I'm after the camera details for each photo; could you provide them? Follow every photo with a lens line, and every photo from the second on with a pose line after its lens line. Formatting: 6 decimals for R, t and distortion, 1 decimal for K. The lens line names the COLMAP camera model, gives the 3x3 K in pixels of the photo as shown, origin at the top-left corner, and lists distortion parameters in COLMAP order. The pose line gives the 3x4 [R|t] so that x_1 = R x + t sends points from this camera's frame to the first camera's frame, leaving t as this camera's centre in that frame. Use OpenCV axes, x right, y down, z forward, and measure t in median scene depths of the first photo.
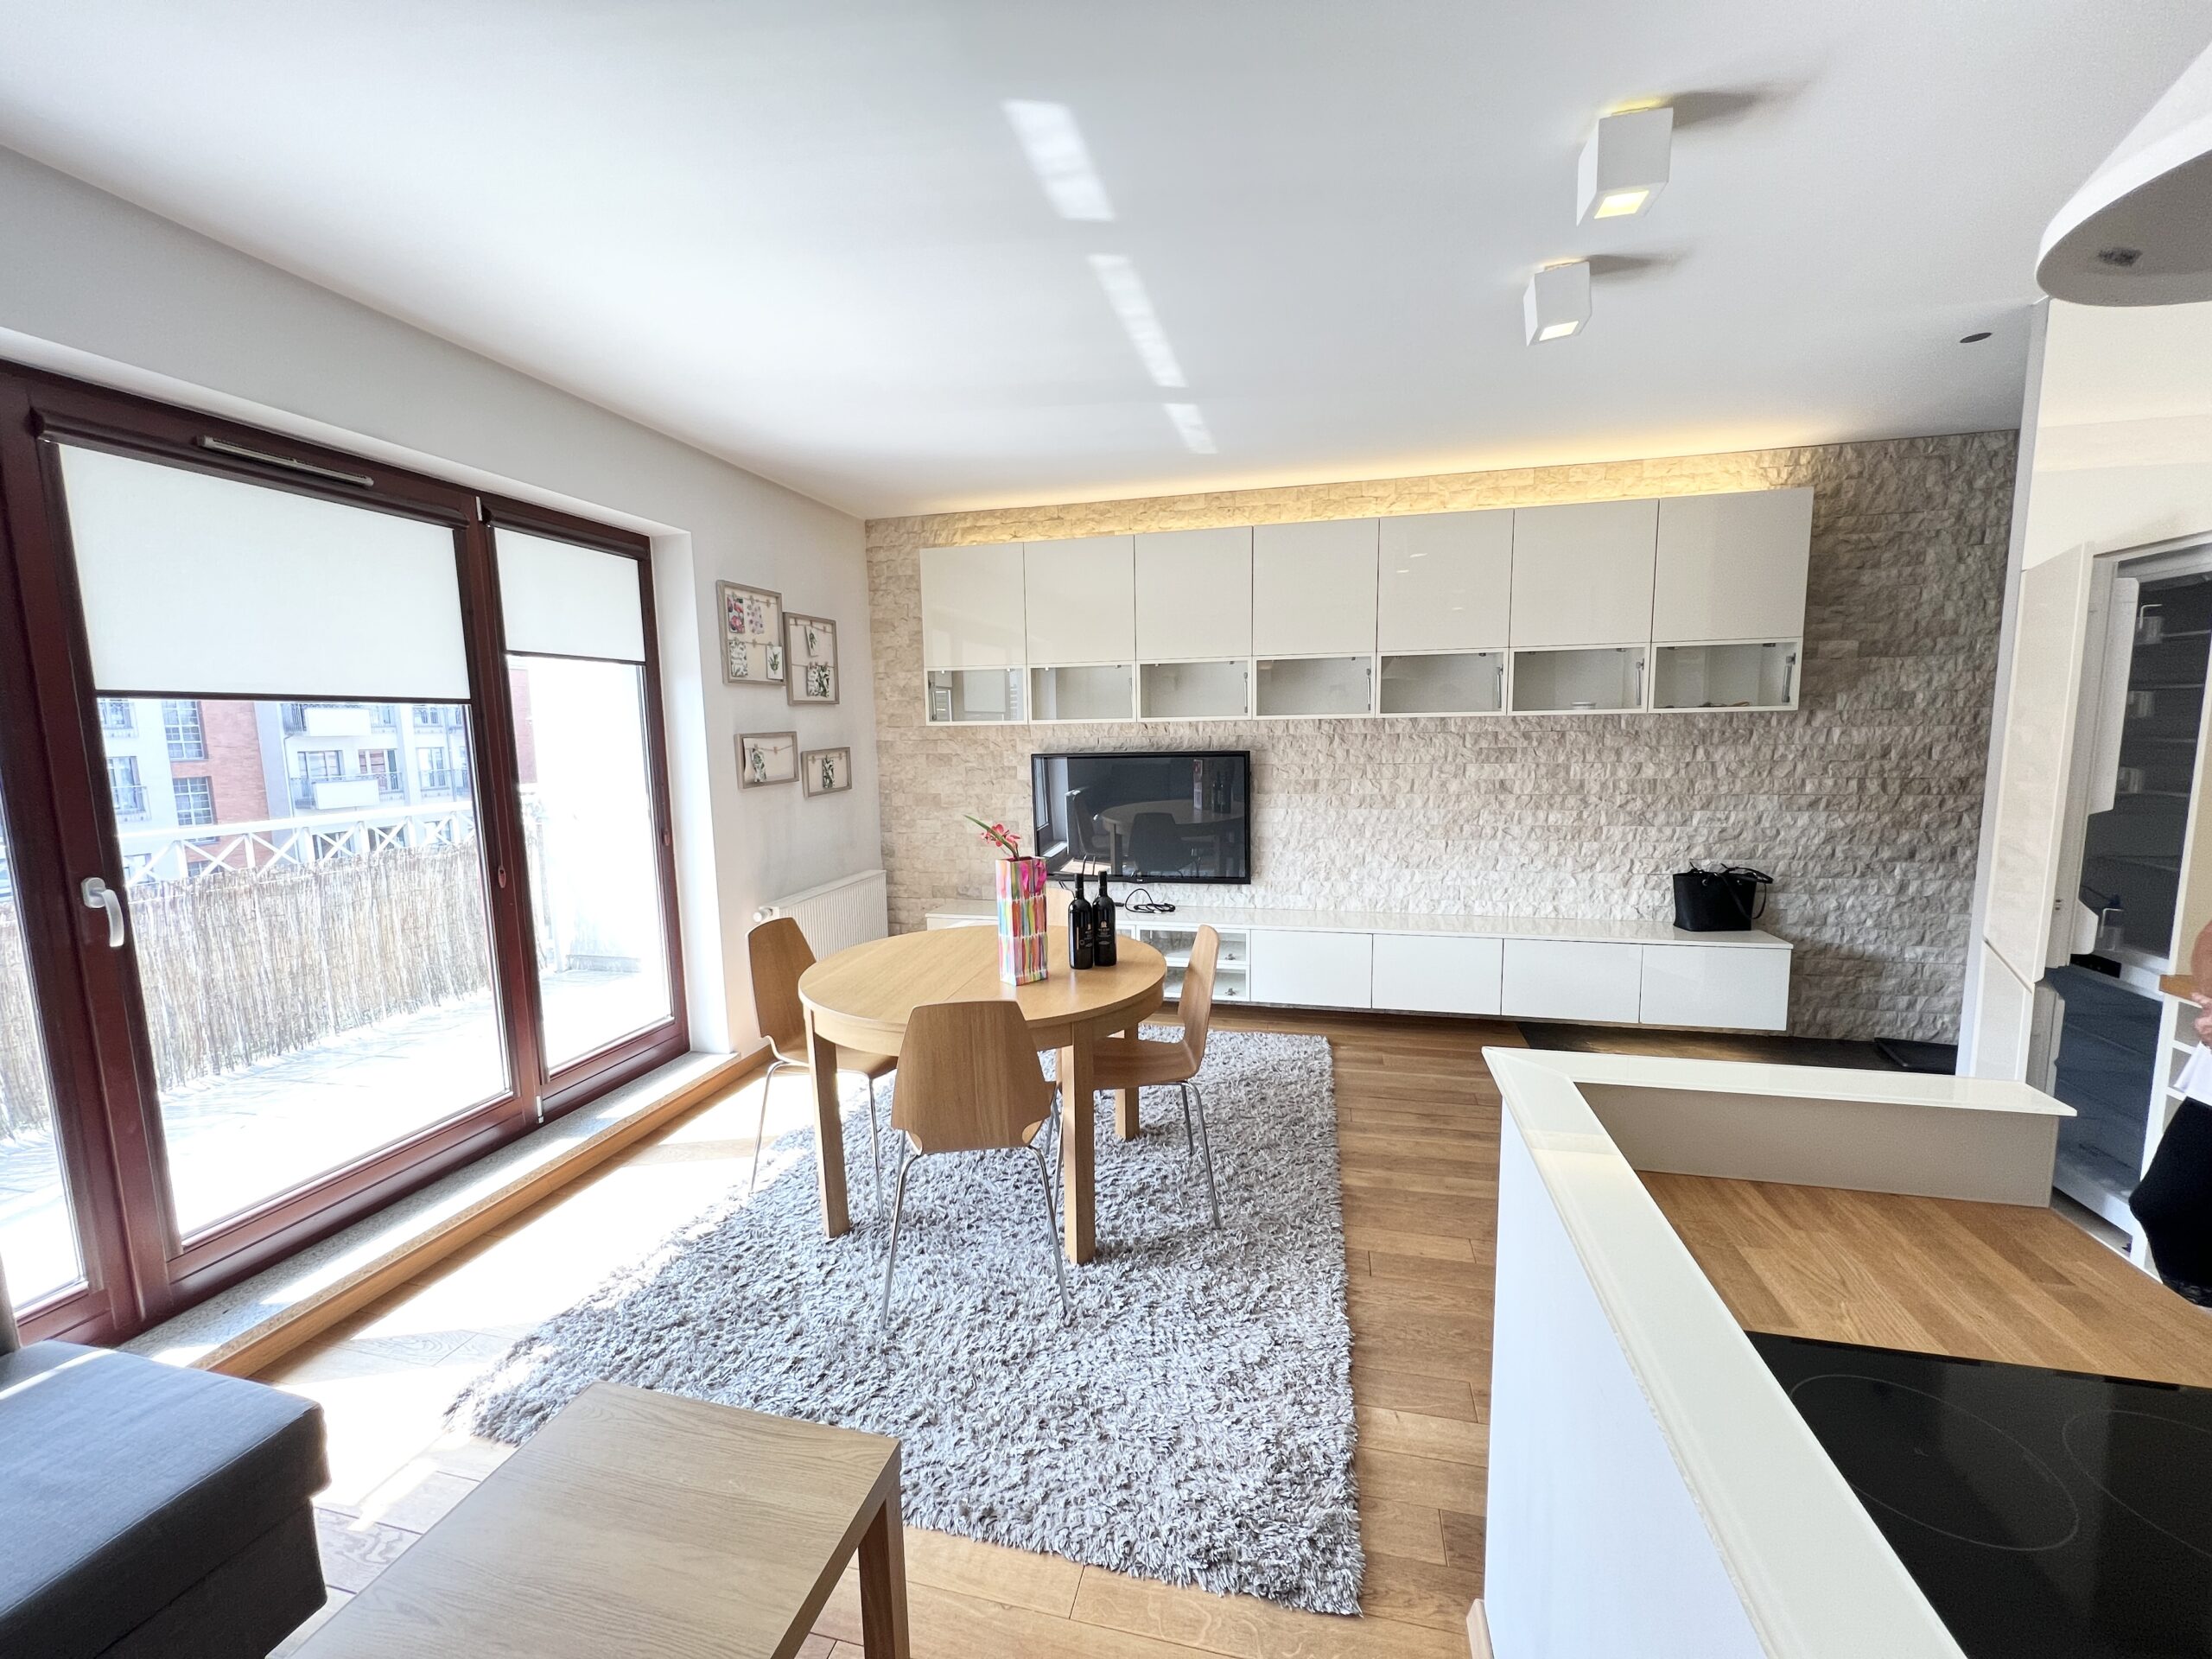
lens RADIAL K [[884.9, 0, 1111.3], [0, 884.9, 834.0], [0, 0, 1]] dist [-0.002849, 0.000784]
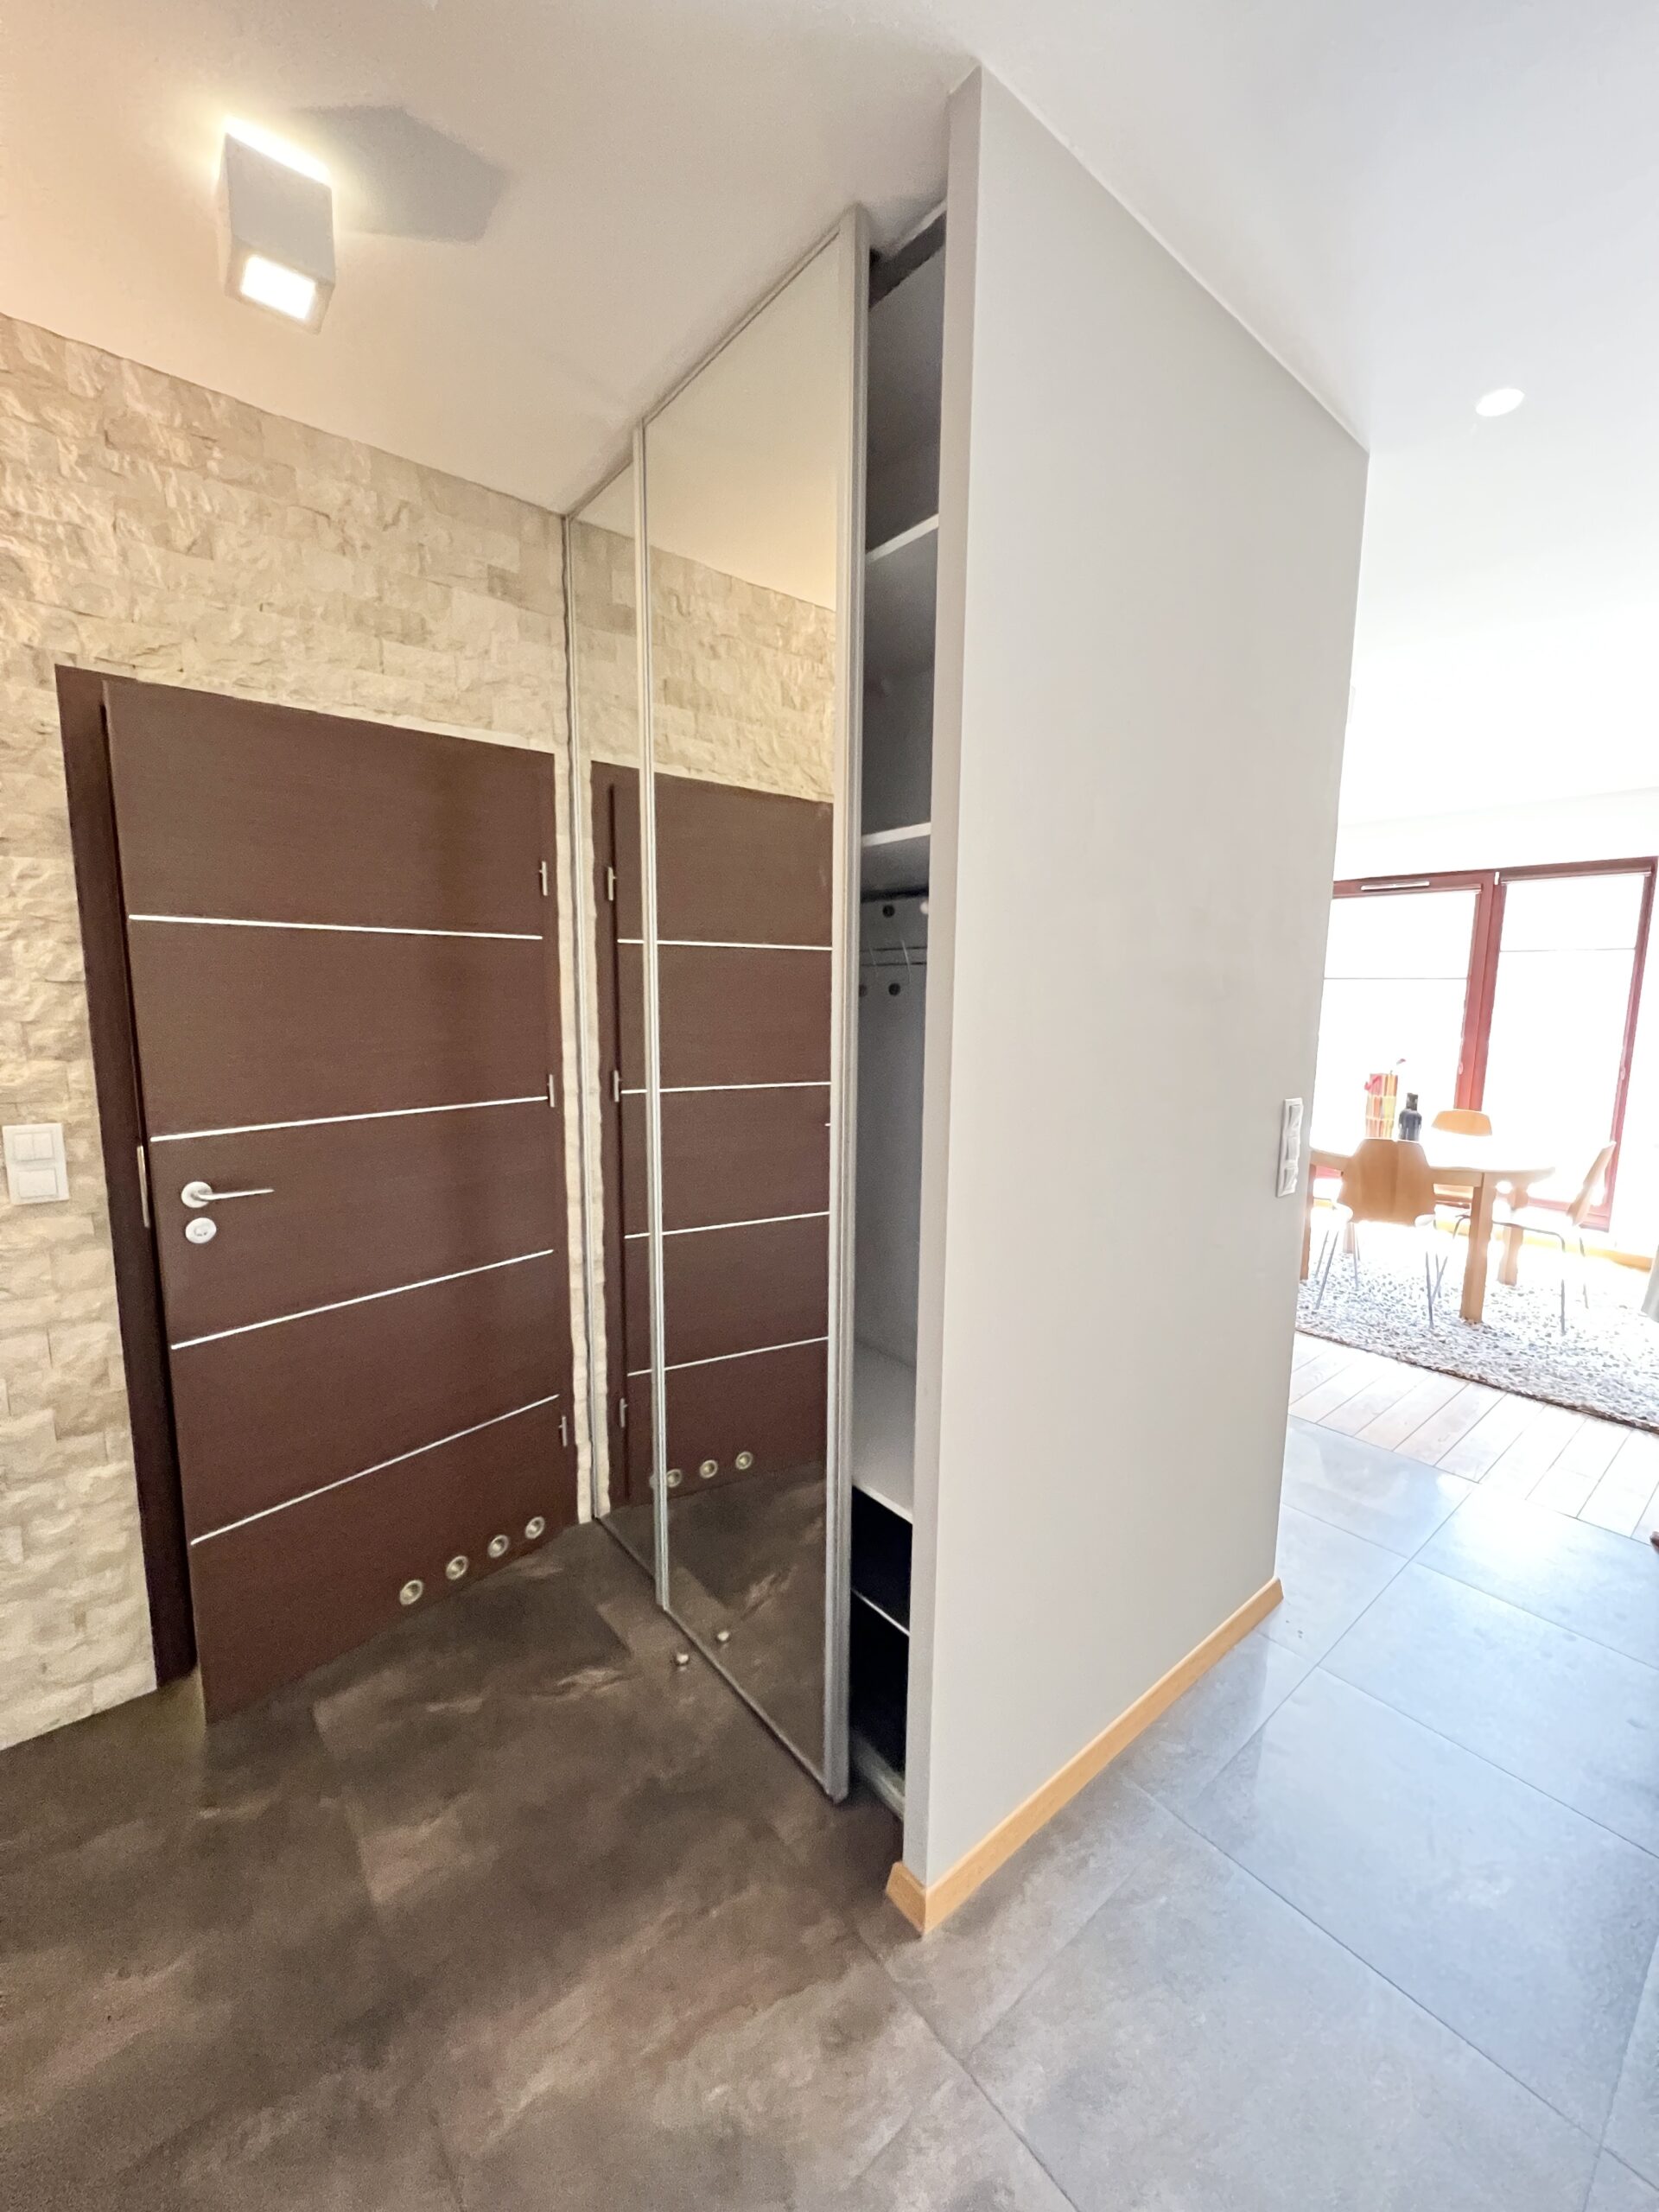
lens RADIAL K [[884.9, 0, 814.7], [0, 884.9, 1108.4], [0, 0, 1]] dist [-0.002849, 0.000784]
pose [[-0.607659, 0.120714, -0.784970, 1.180759], [-0.095372, 0.970138, 0.223018, -0.111899], [0.788450, 0.210383, -0.578001, 0.705353]]
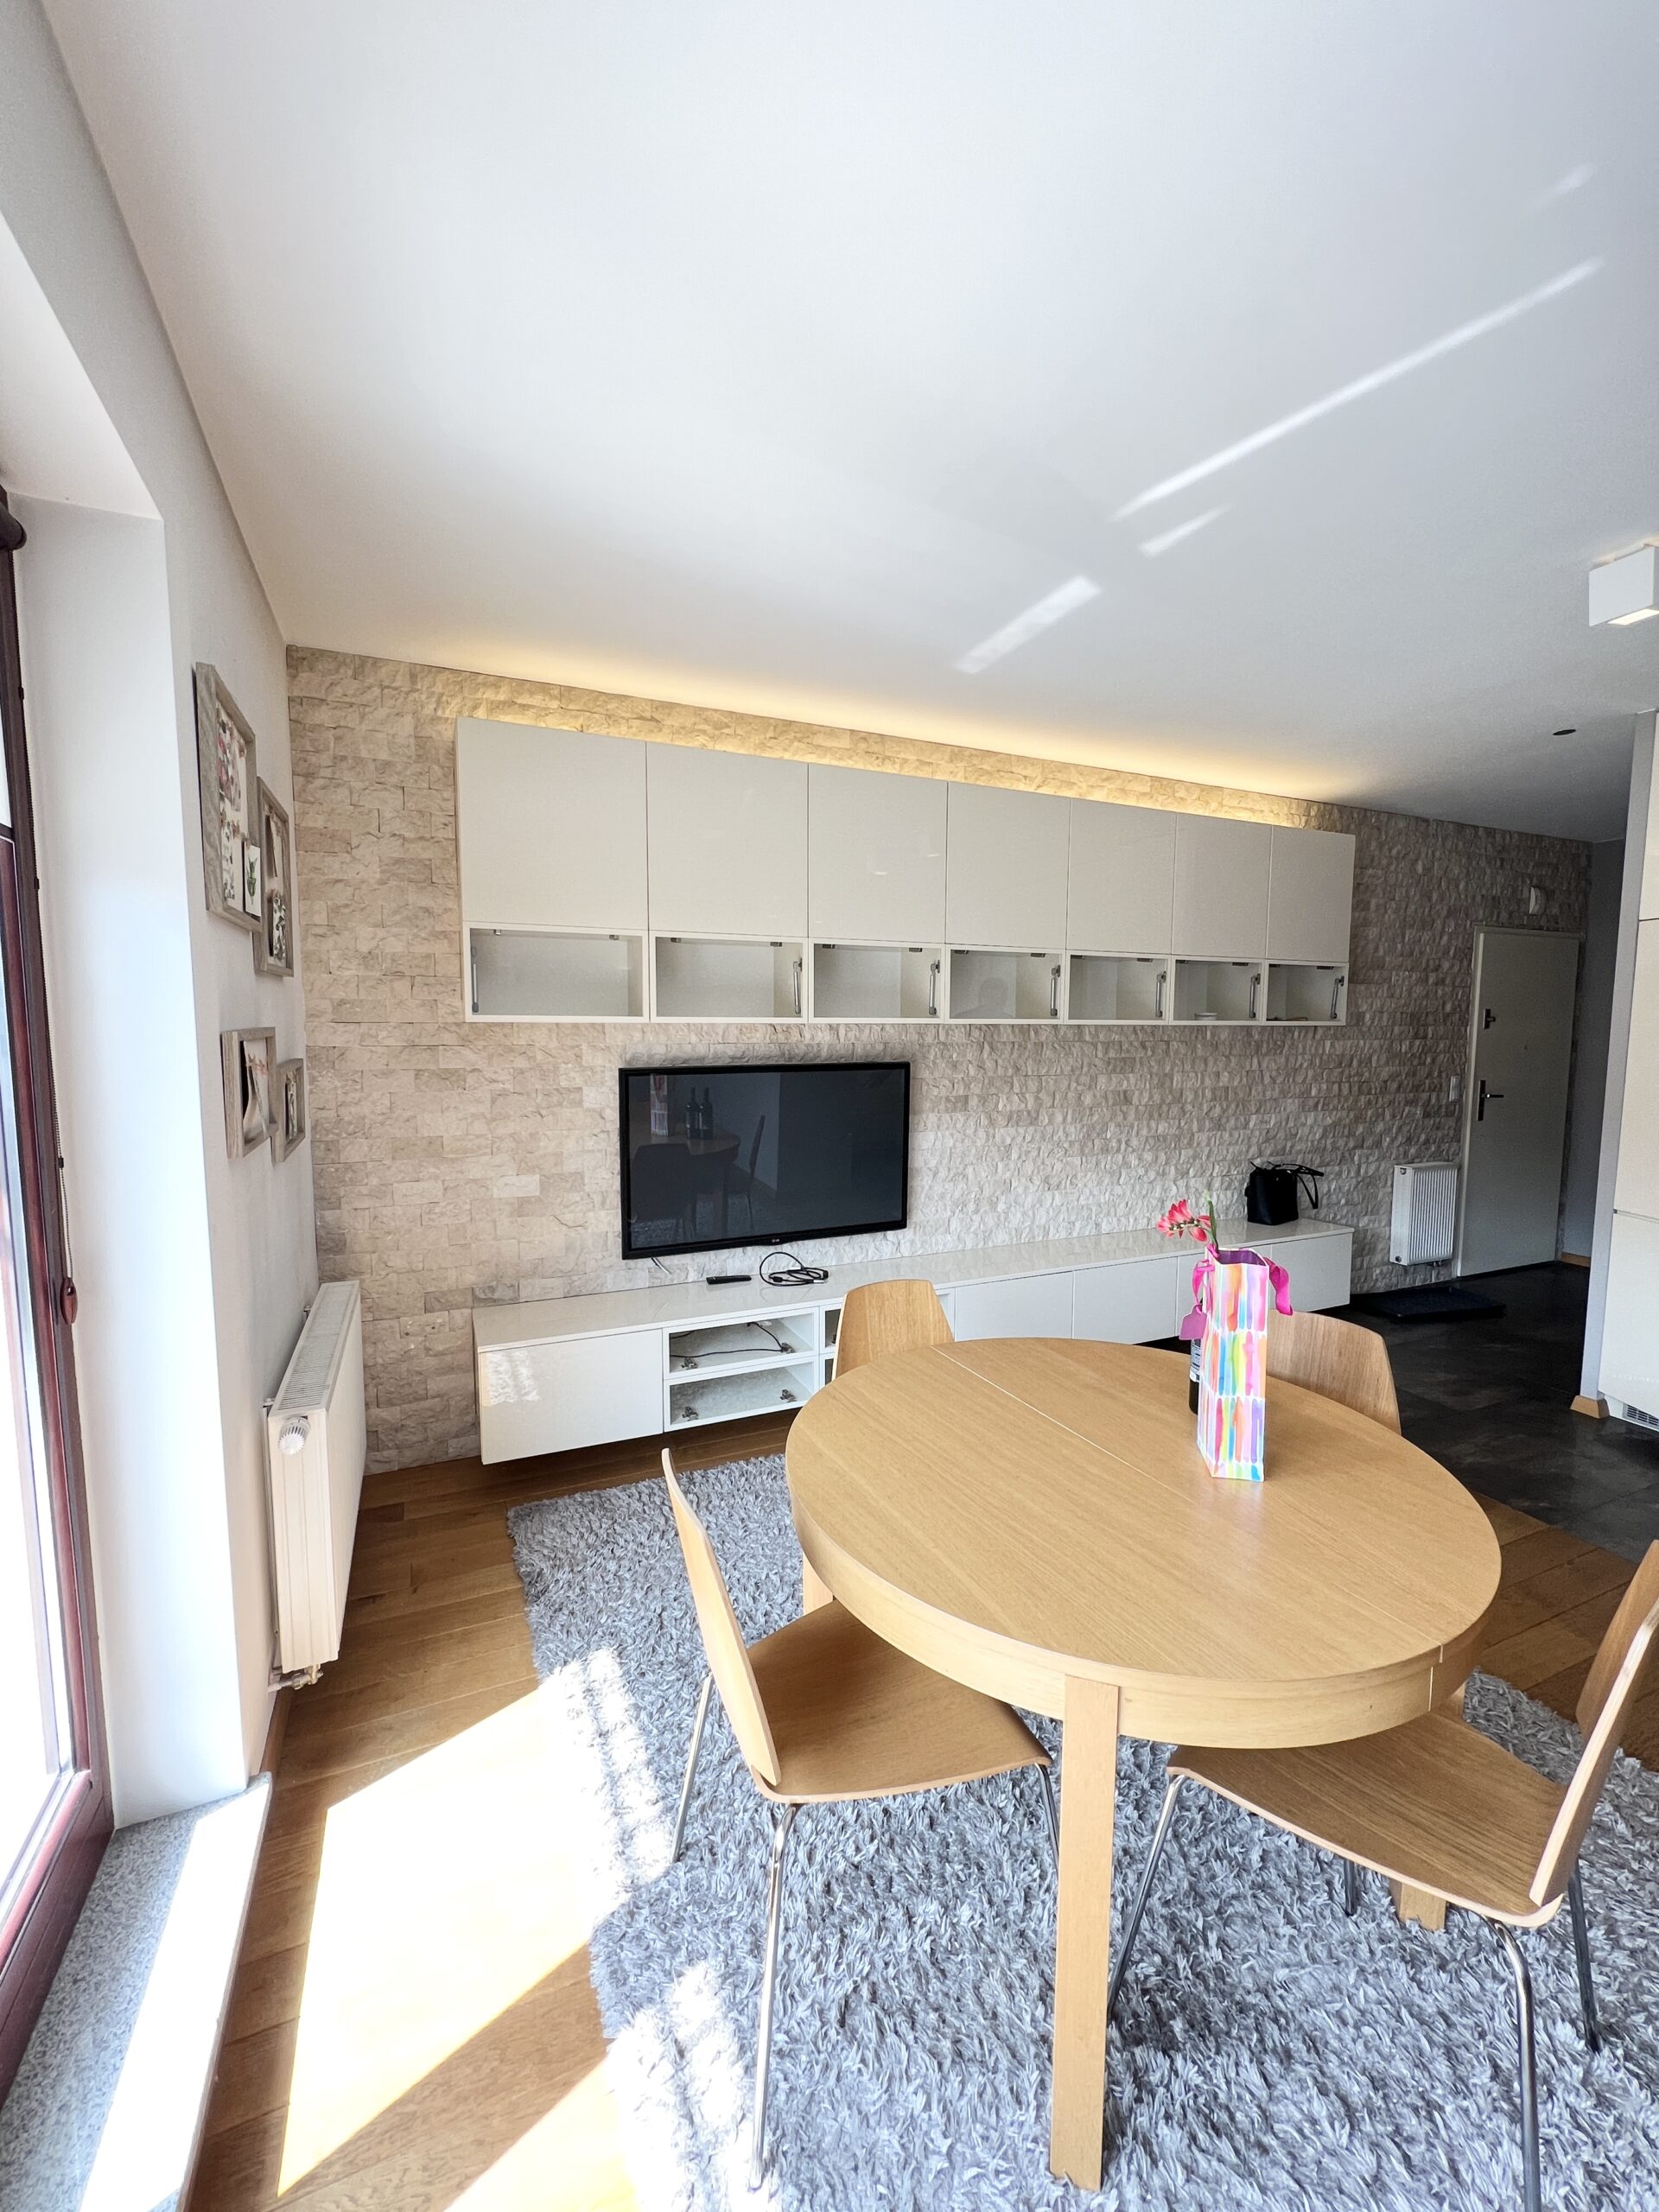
lens RADIAL K [[885.8, 0, 822.2], [0, 885.8, 1108.2], [0, 0, 1]] dist [-0.002835, 0.001041]
pose [[0.791971, -0.036714, 0.609454, -0.416103], [0.059141, 0.998110, -0.016726, -0.045944], [-0.607688, 0.049290, 0.792645, 0.438179]]
